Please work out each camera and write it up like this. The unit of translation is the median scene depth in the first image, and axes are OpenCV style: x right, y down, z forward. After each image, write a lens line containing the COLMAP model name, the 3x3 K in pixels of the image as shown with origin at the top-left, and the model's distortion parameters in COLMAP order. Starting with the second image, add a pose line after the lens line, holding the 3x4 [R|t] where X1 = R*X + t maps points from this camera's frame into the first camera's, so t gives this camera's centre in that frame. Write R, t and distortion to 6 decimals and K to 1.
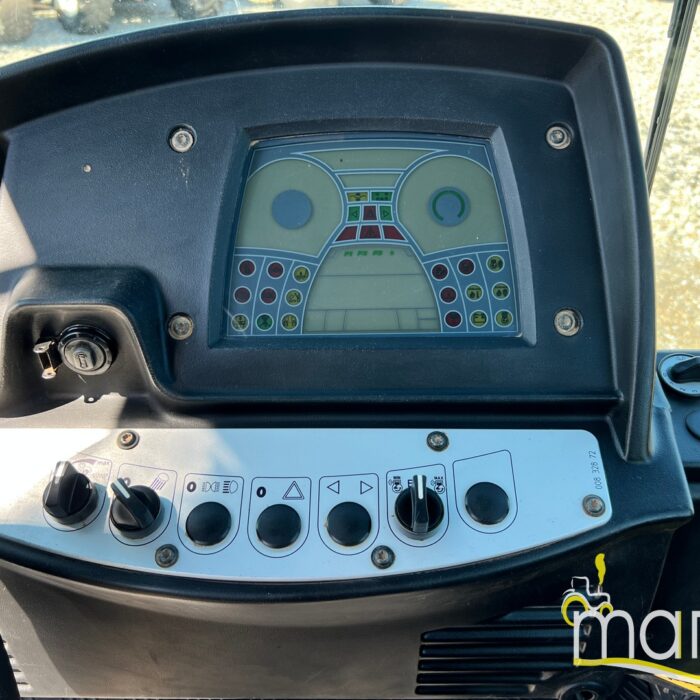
lens RADIAL K [[718.4, 0, 346.2], [0, 718.4, 349.6], [0, 0, 1]] dist [0.042633, 0.000000]
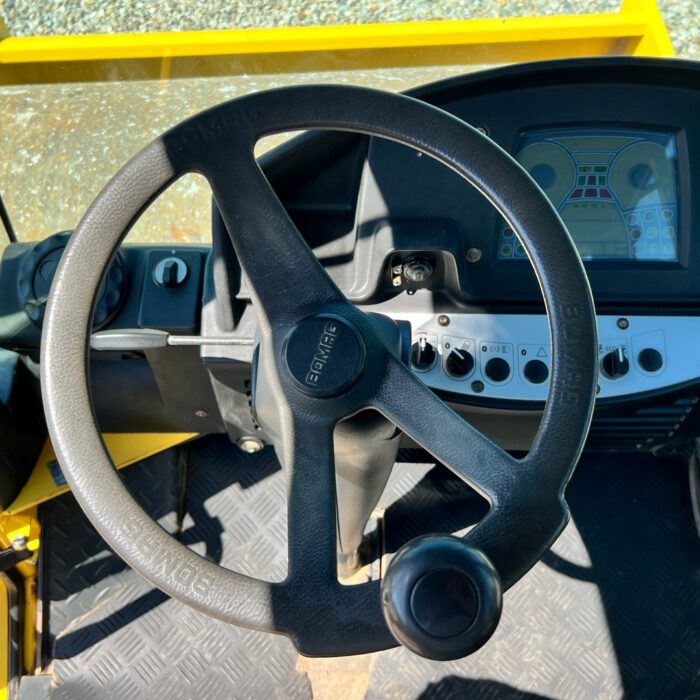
lens RADIAL K [[718.4, 0, 351.8], [0, 718.4, 351.9], [0, 0, 1]] dist [0.042633, 0.000000]
pose [[0.999955, 0.009071, -0.002886, -0.490828], [-0.007596, 0.943112, 0.332388, -0.360897], [0.005737, -0.332351, 0.943138, -0.635259]]
